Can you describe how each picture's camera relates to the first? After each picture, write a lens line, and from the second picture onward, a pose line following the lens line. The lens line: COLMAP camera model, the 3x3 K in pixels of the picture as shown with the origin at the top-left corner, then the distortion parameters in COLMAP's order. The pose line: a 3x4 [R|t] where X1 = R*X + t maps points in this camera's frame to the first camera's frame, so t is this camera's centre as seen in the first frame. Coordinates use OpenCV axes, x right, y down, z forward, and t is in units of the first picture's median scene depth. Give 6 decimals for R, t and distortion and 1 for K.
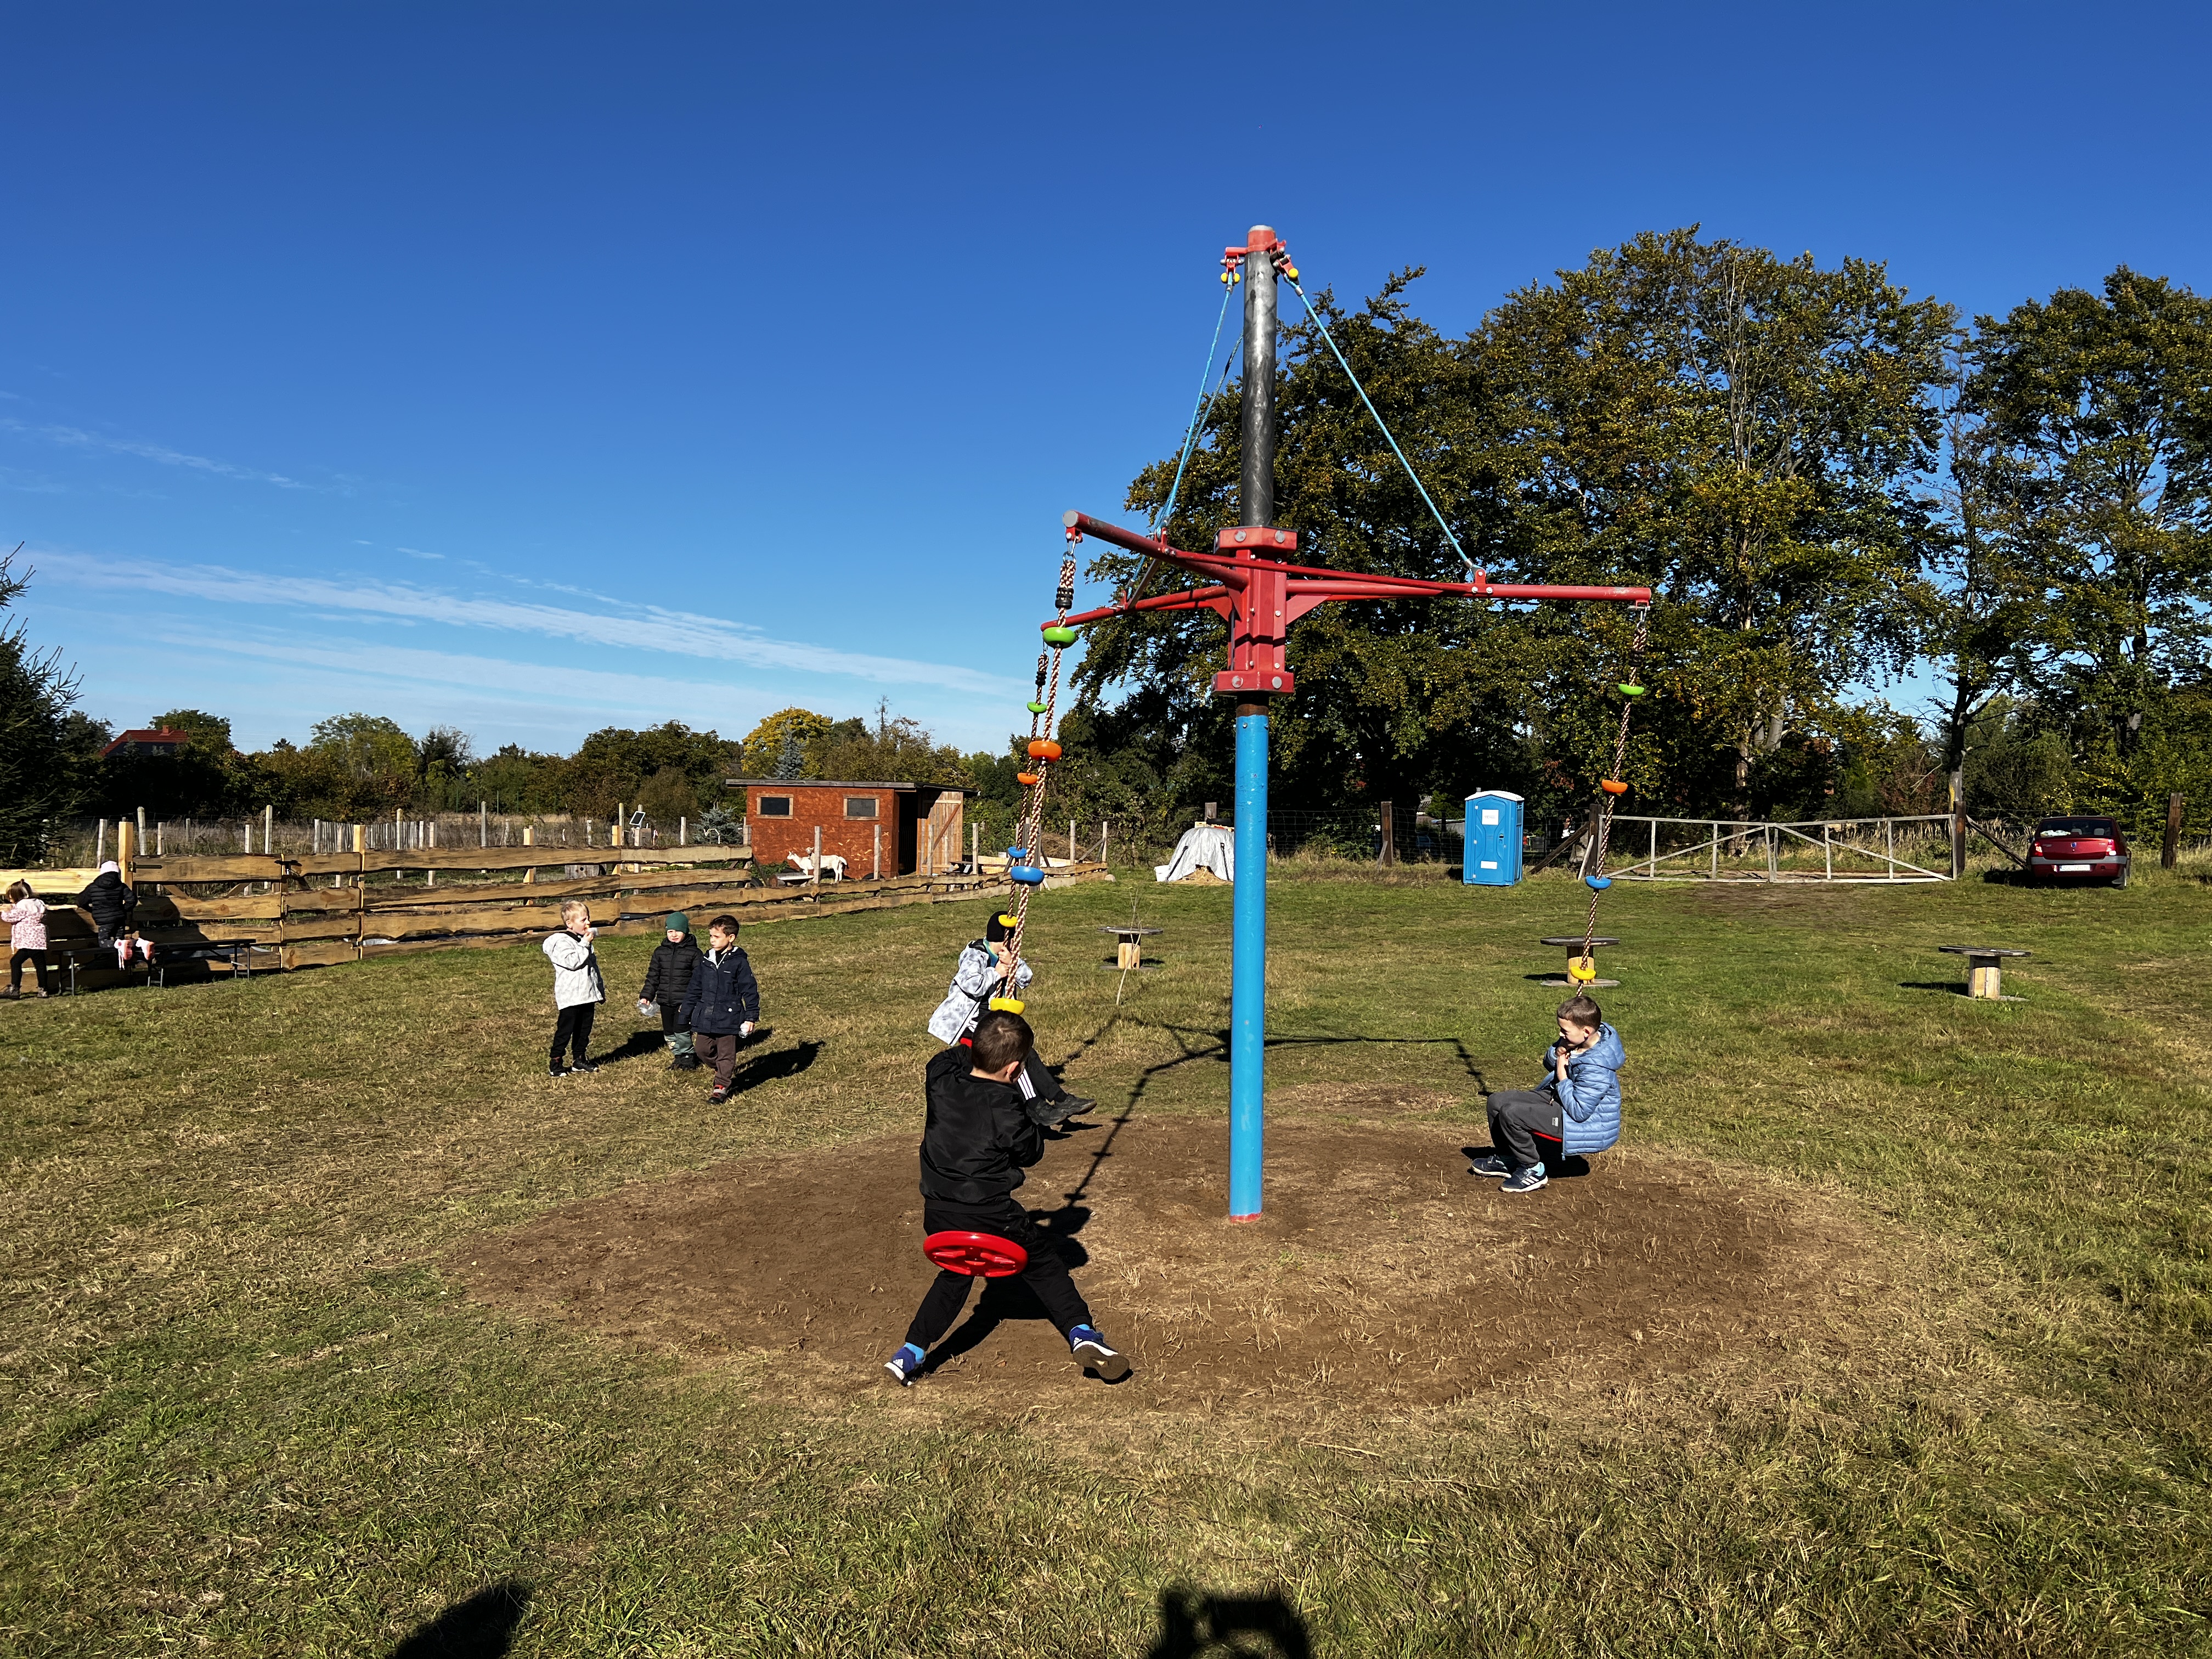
lens RADIAL K [[1678.7, 0, 1121.6], [0, 1678.7, 831.7], [0, 0, 1]] dist [0.074562, -0.081637]
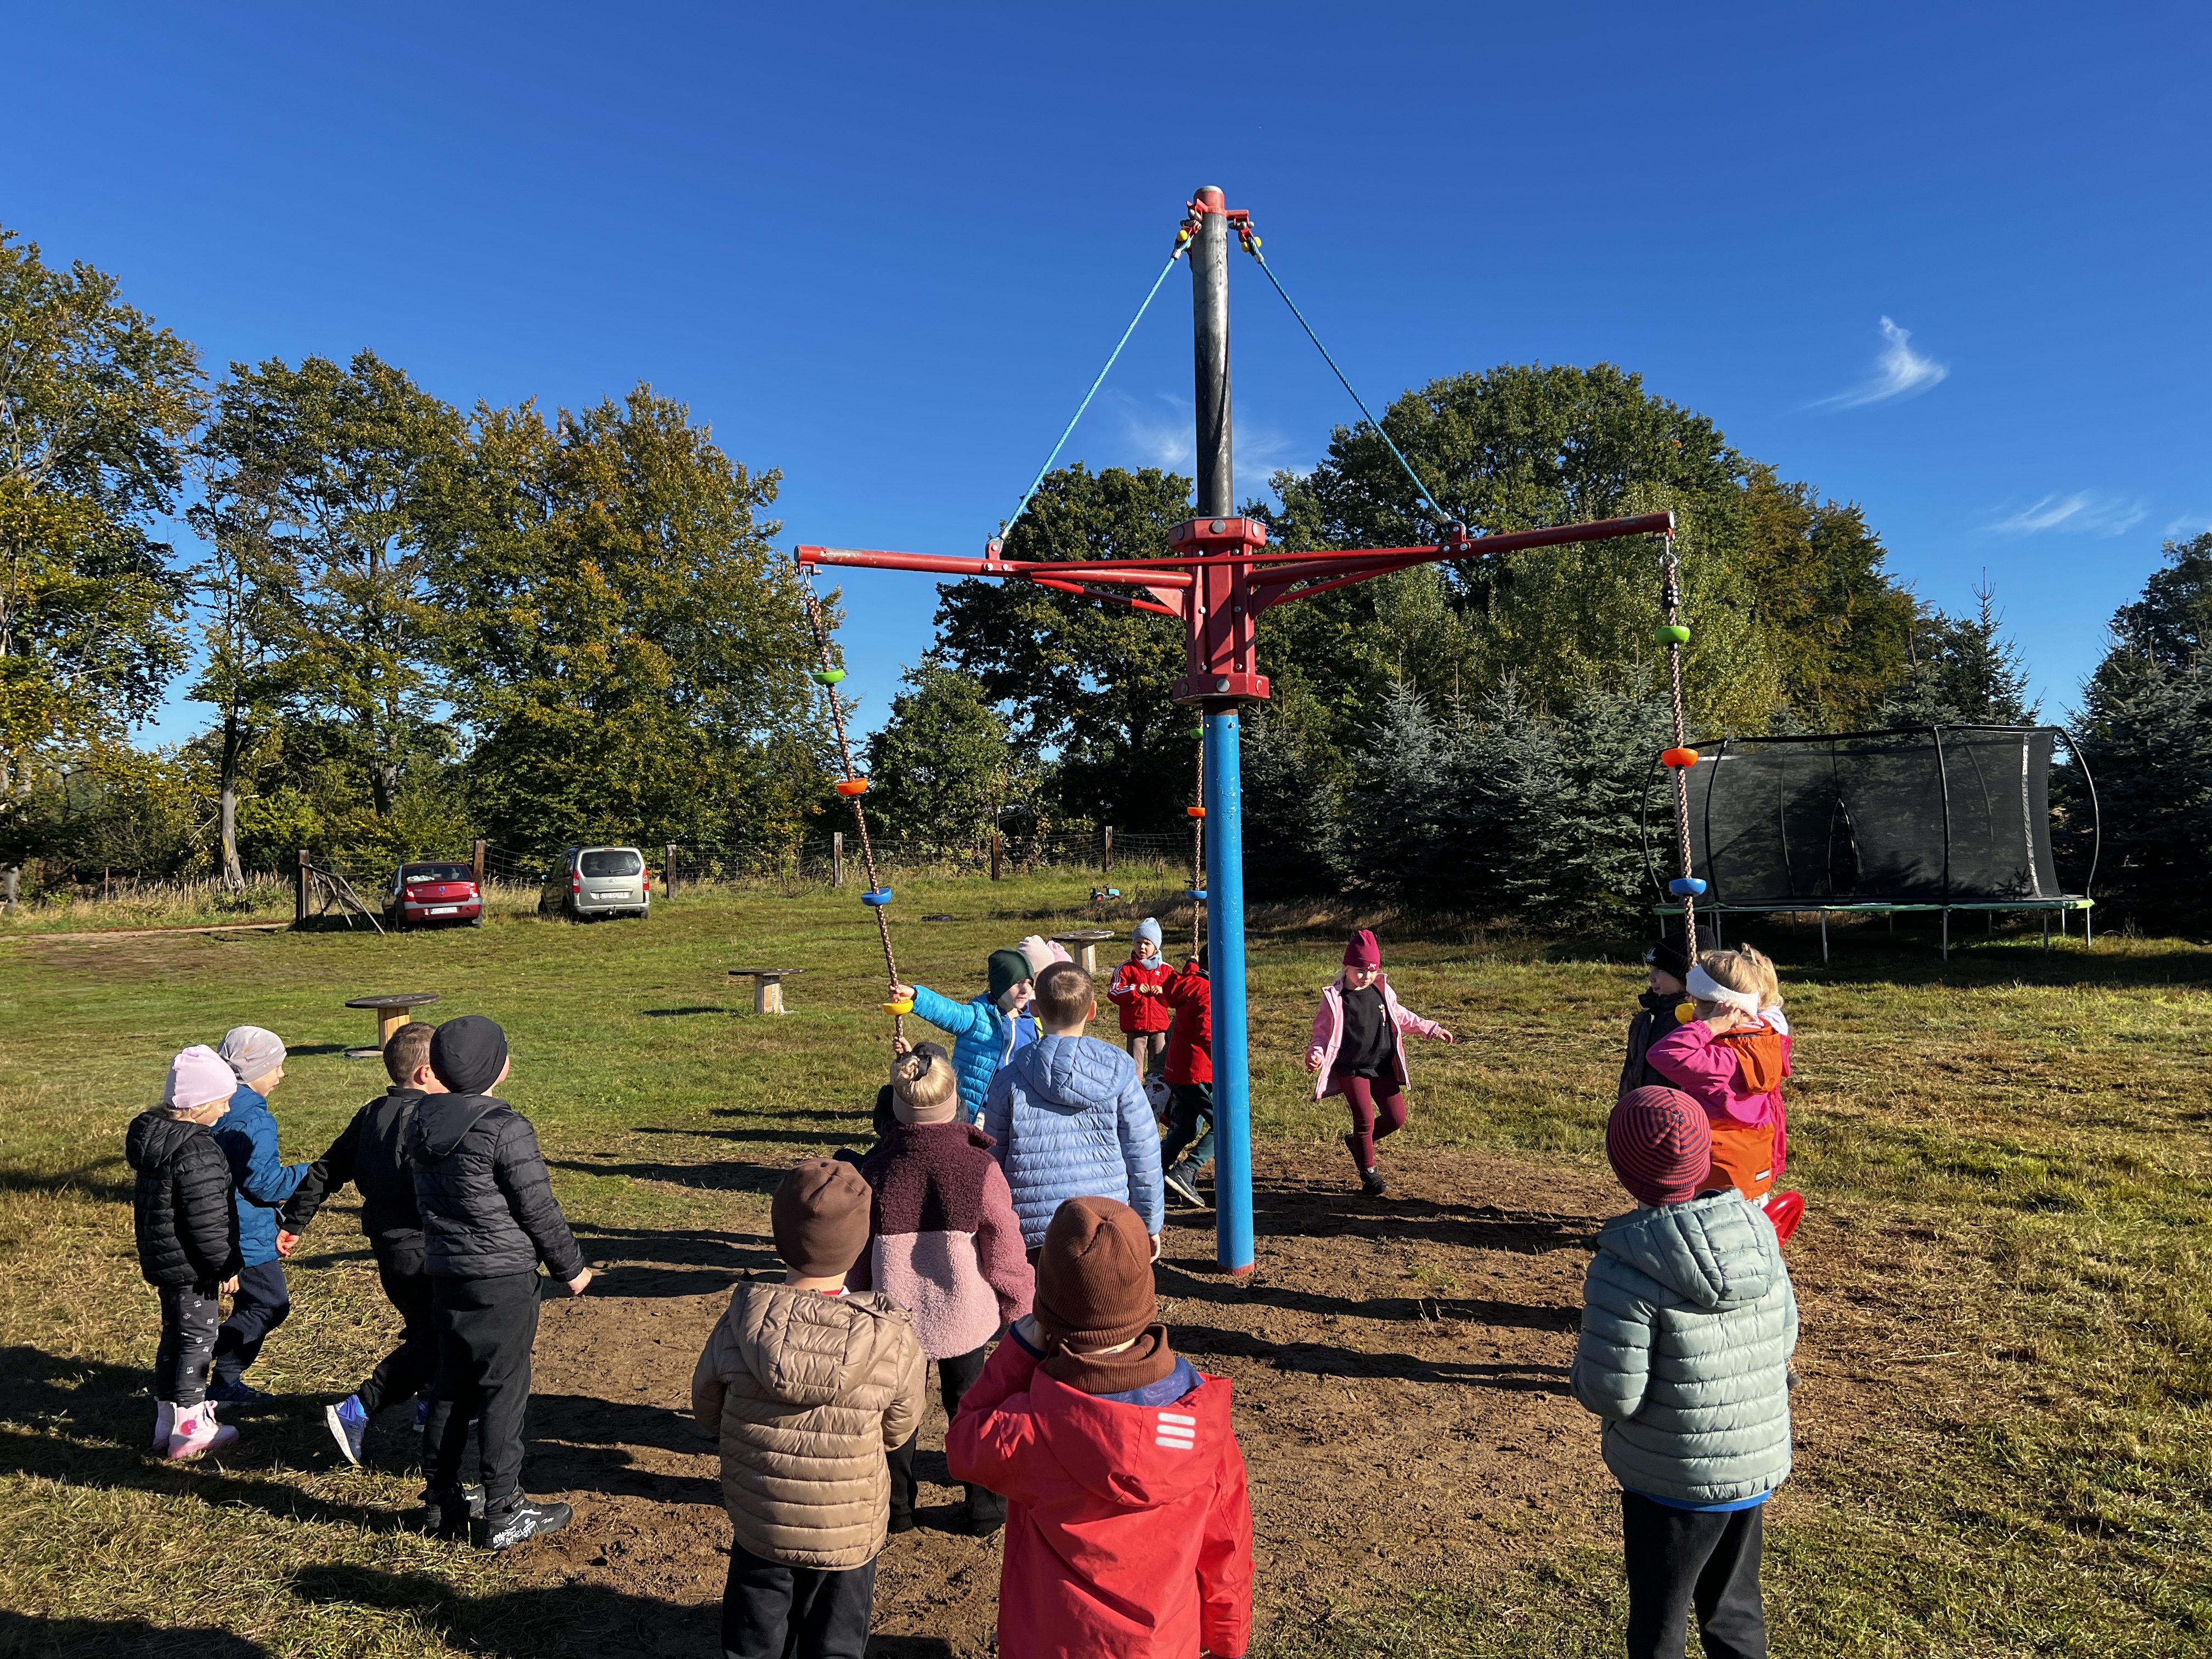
lens RADIAL K [[1678.7, 0, 1098.6], [0, 1678.7, 823.0], [0, 0, 1]] dist [0.074562, -0.081637]
pose [[0.497549, 0.004392, 0.867425, -0.104600], [0.029322, 0.999331, -0.021879, 0.001288], [-0.866940, 0.036320, 0.497087, 0.083448]]
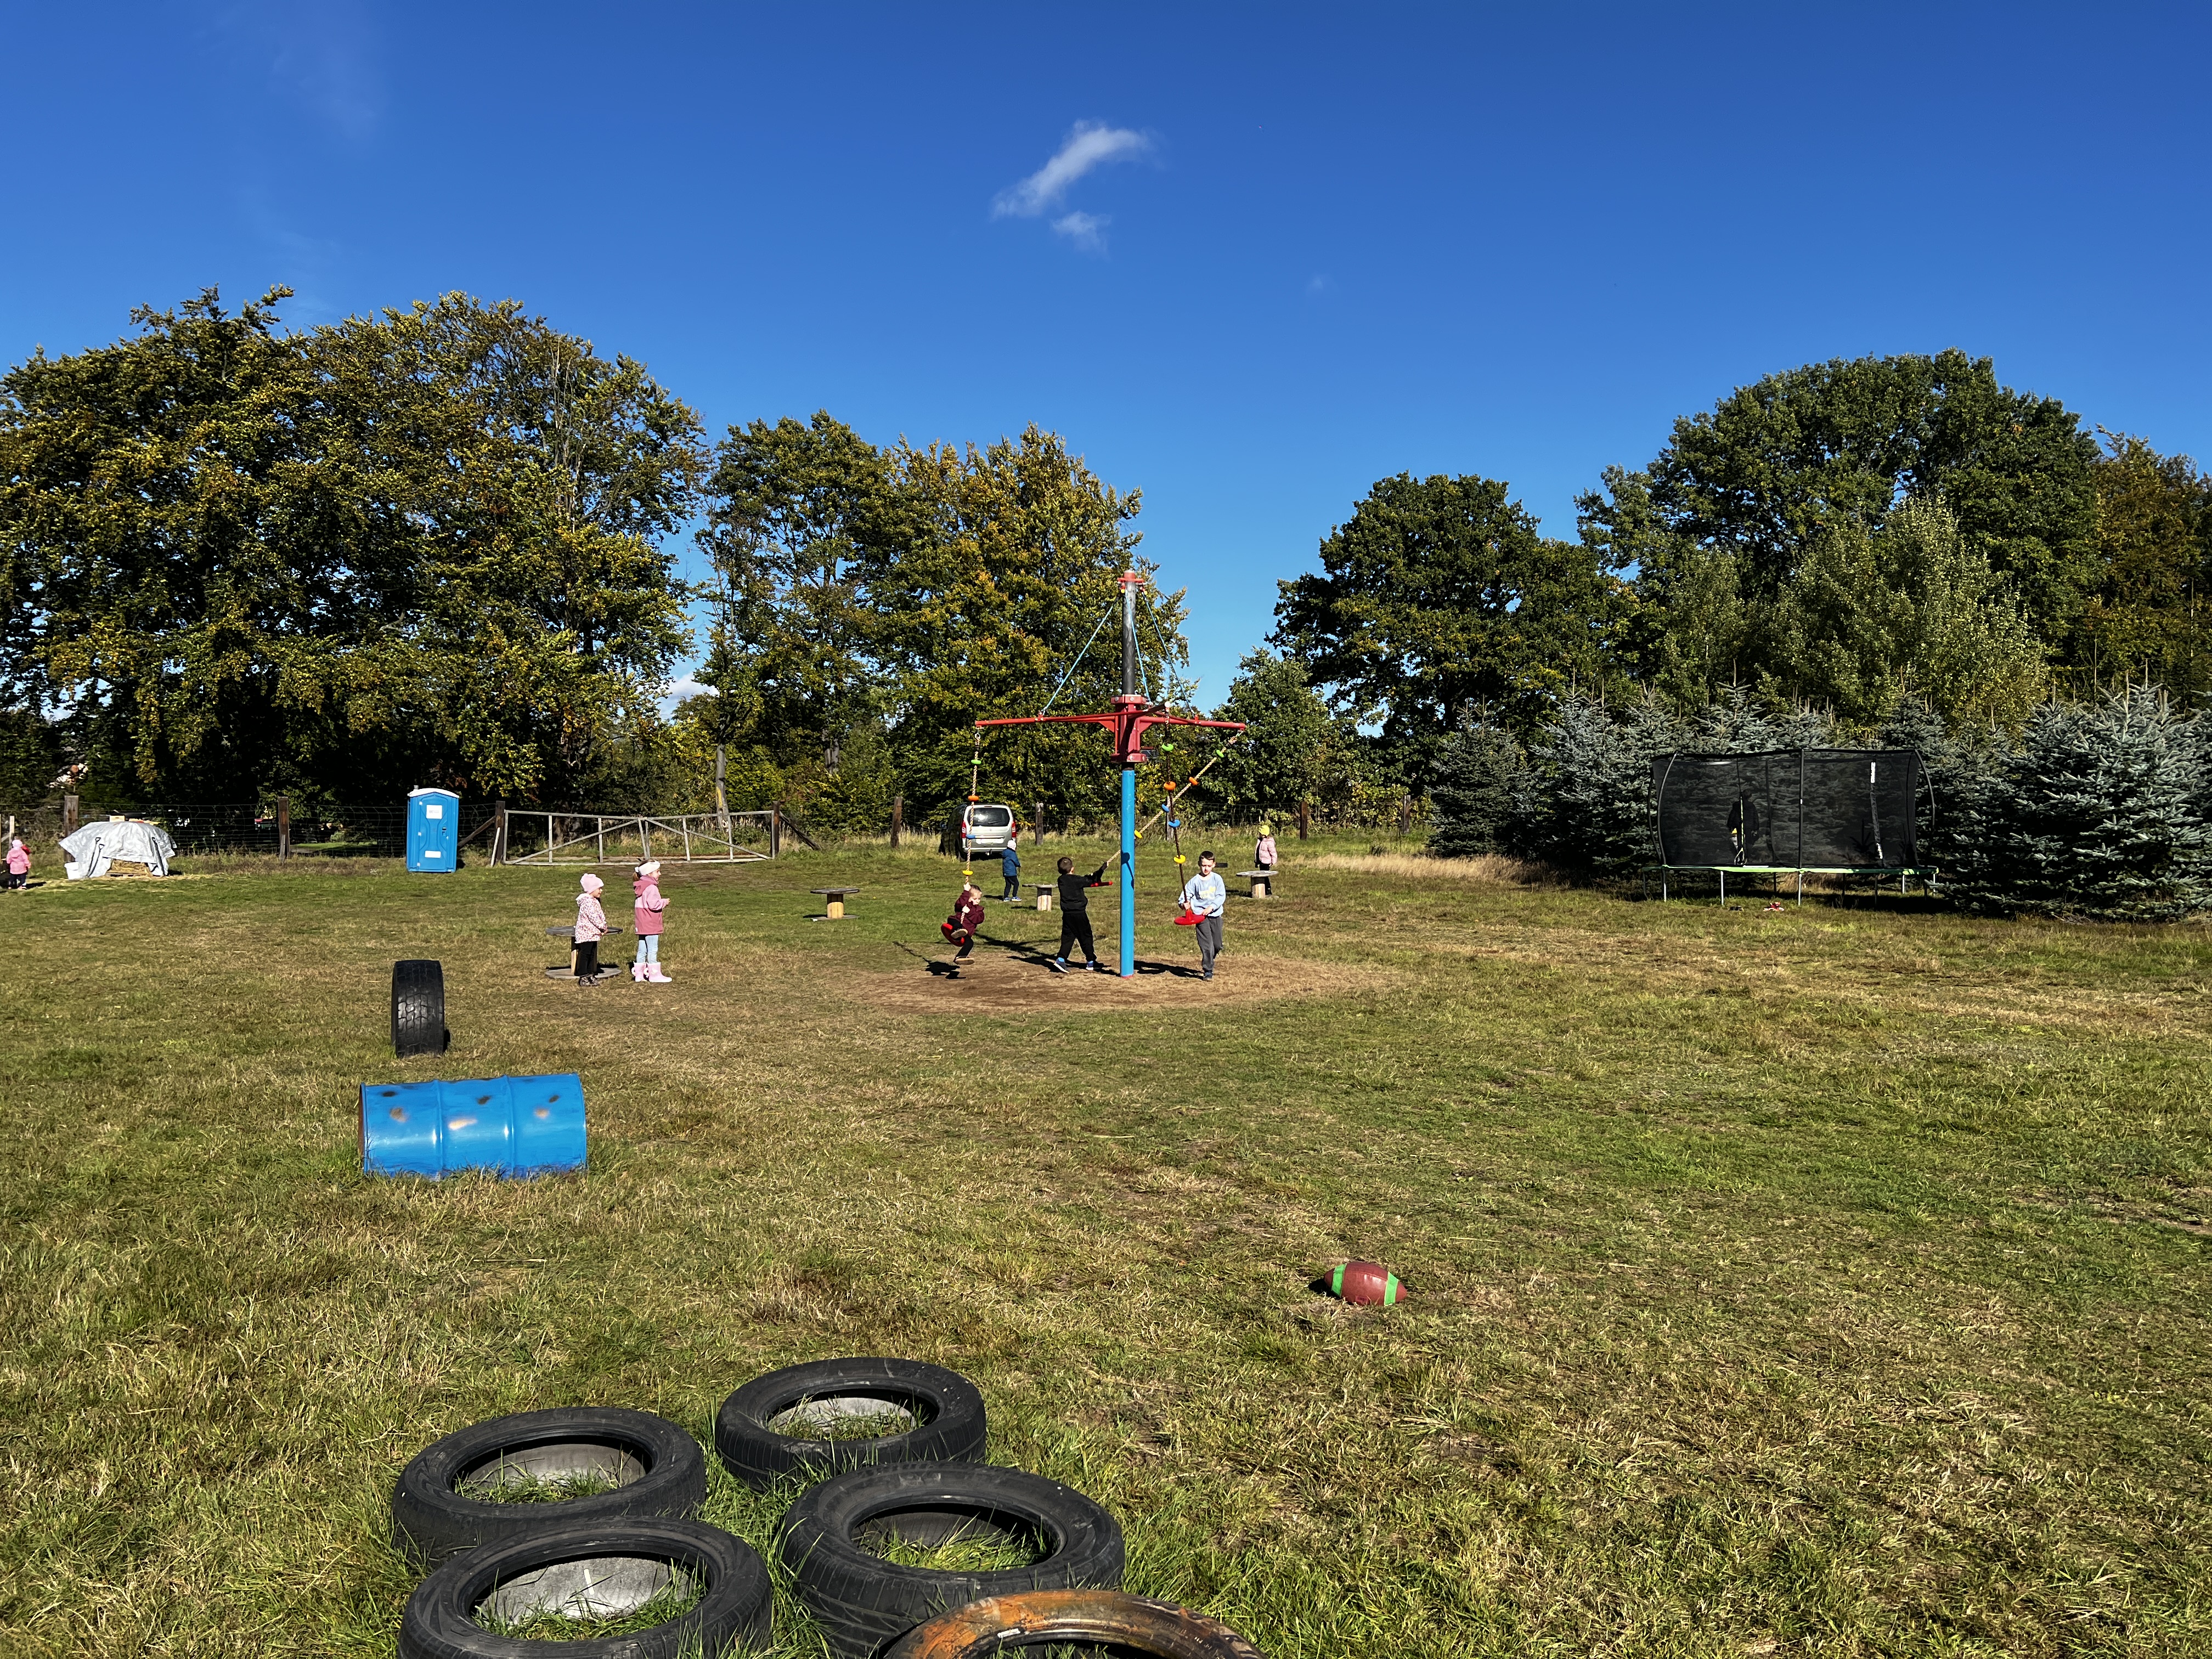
lens RADIAL K [[1678.7, 0, 1116.0], [0, 1678.7, 834.5], [0, 0, 1]] dist [0.074562, -0.081637]
pose [[0.680499, -0.007064, 0.732715, -0.241478], [0.002284, 0.999969, 0.007520, -0.000649], [-0.732745, -0.003444, 0.680494, -0.089932]]
